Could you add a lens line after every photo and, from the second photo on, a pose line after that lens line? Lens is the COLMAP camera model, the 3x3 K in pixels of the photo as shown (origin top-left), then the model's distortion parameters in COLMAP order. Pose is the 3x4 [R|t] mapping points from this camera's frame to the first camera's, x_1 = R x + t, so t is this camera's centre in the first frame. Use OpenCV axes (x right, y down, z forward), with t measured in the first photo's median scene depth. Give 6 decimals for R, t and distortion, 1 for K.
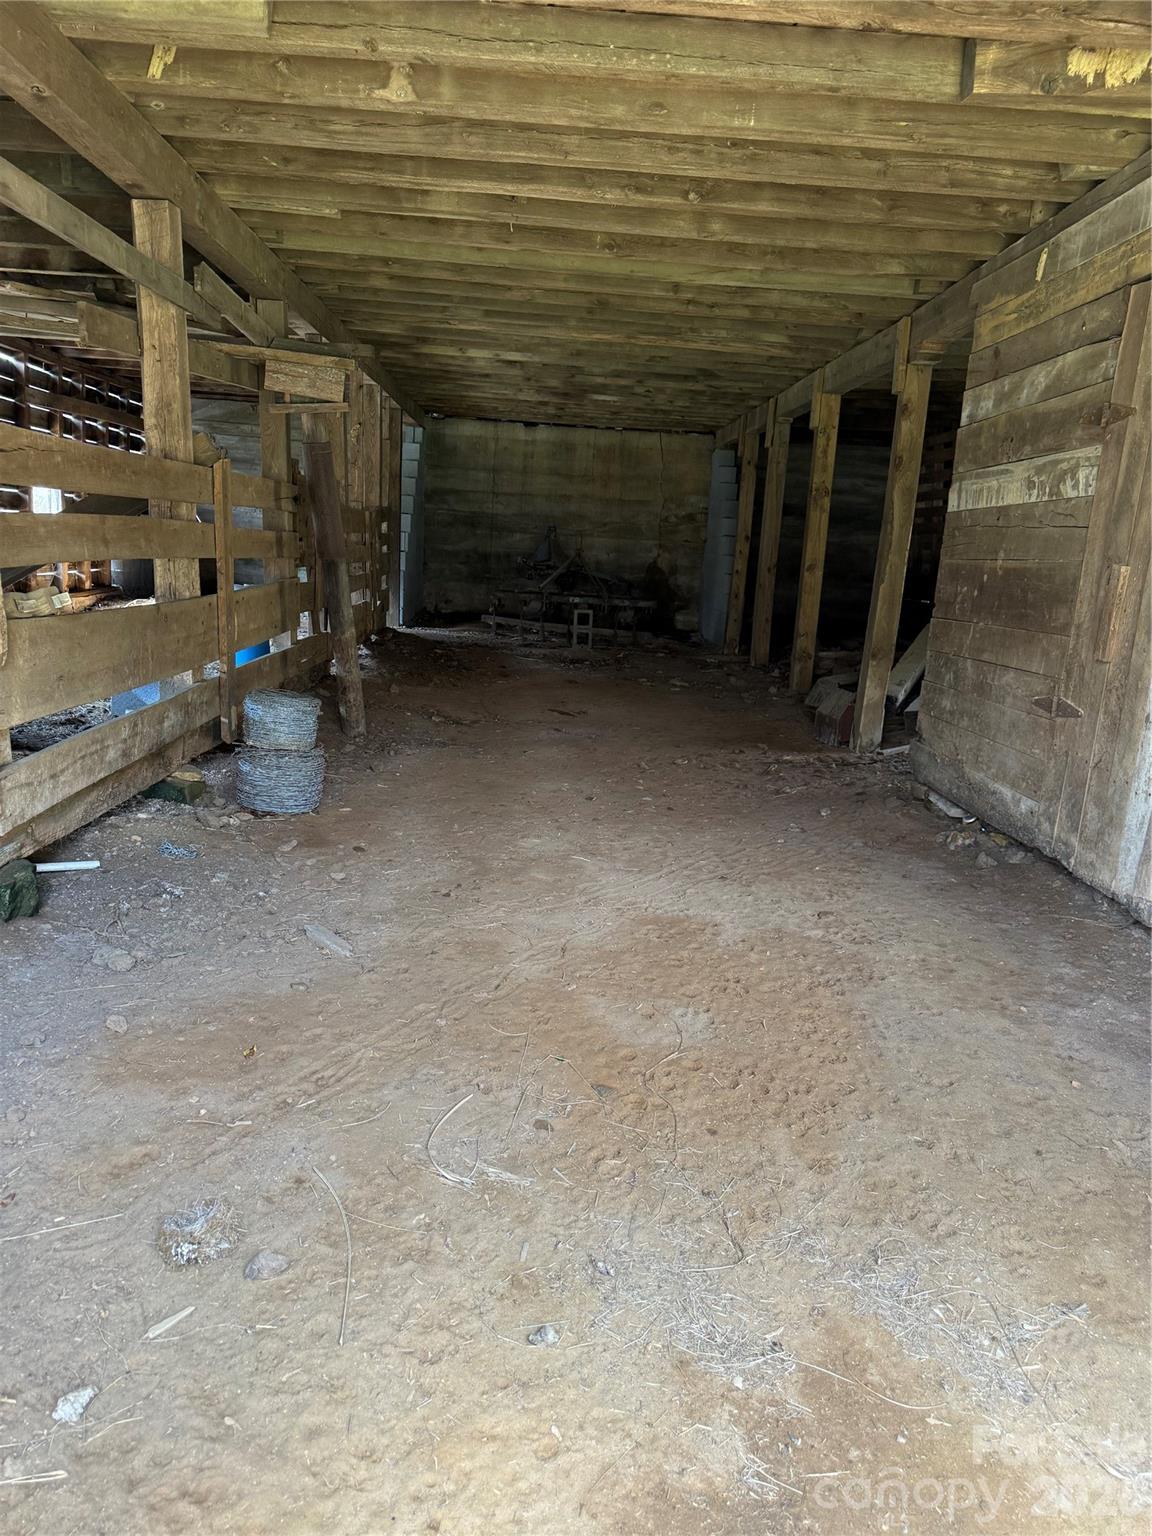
lens RADIAL K [[1093.5, 0, 569.0], [0, 1093.5, 774.4], [0, 0, 1]] dist [0.141059, -0.248594]
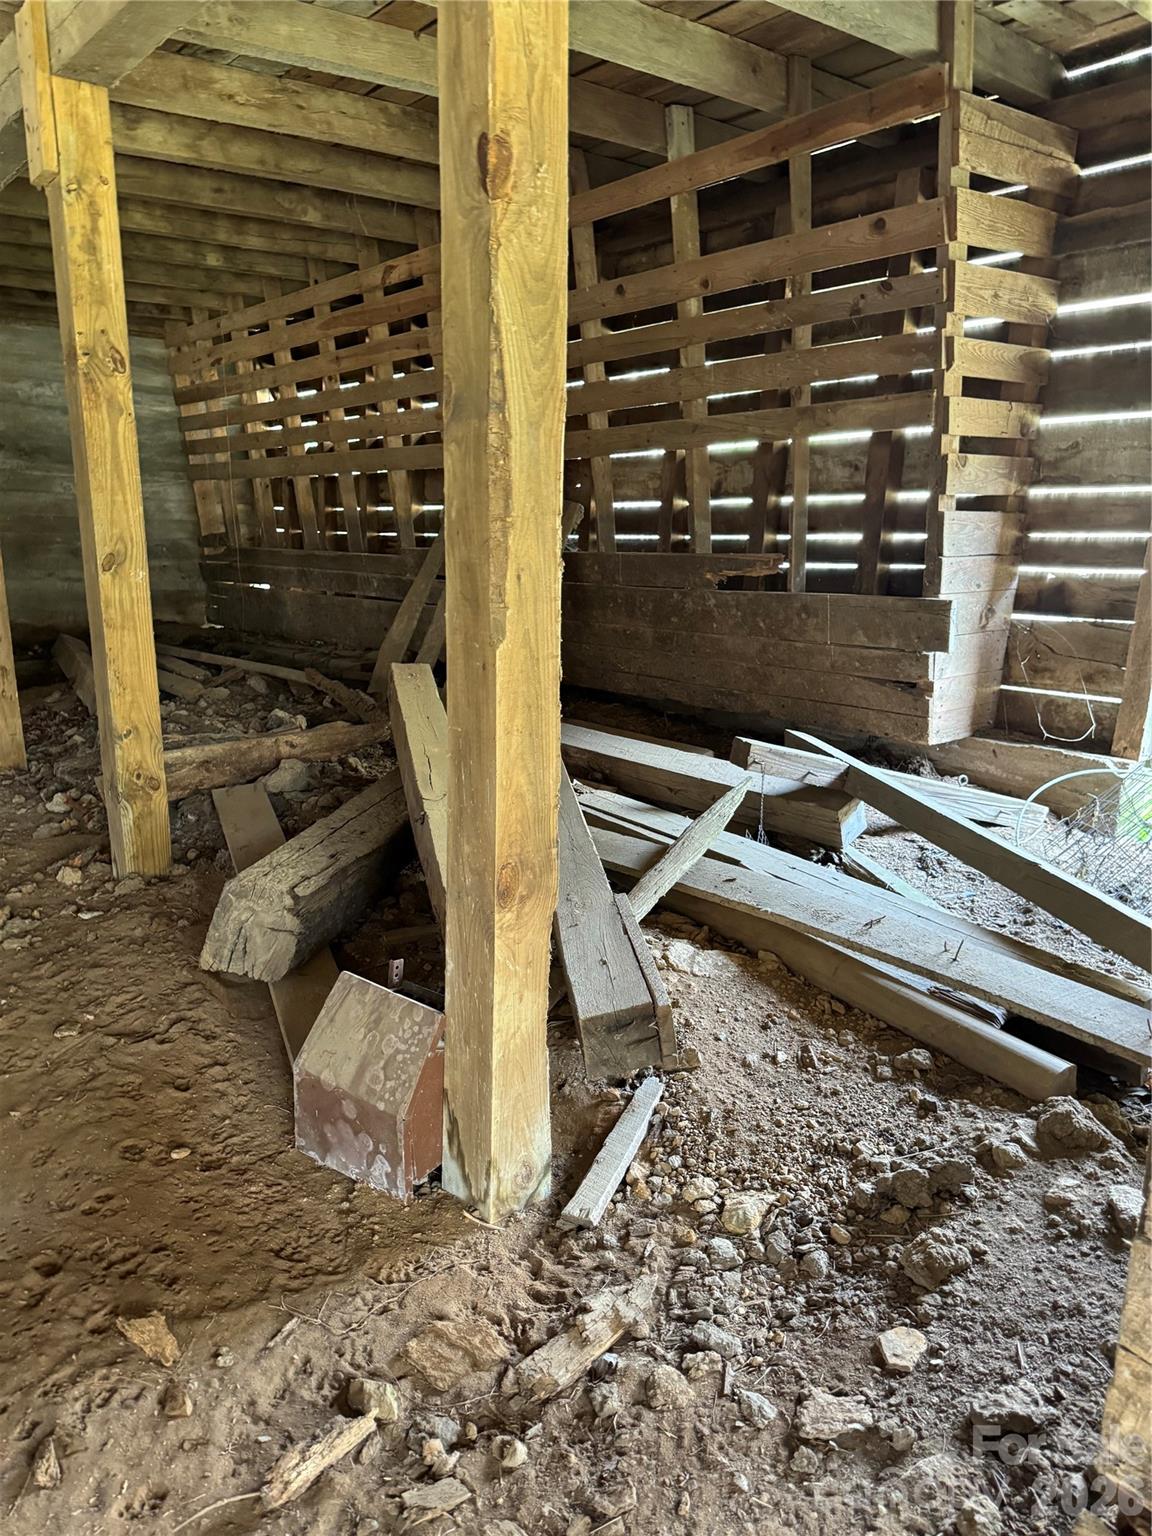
lens RADIAL K [[1164.7, 0, 576.0], [0, 1164.7, 768.0], [0, 0, 1]] dist [0.003840, 0.002033]
pose [[0.792191, -0.188889, 0.580306, 0.086276], [0.171158, 0.981498, 0.085824, -0.108652], [-0.585780, 0.031335, 0.809864, 0.509218]]
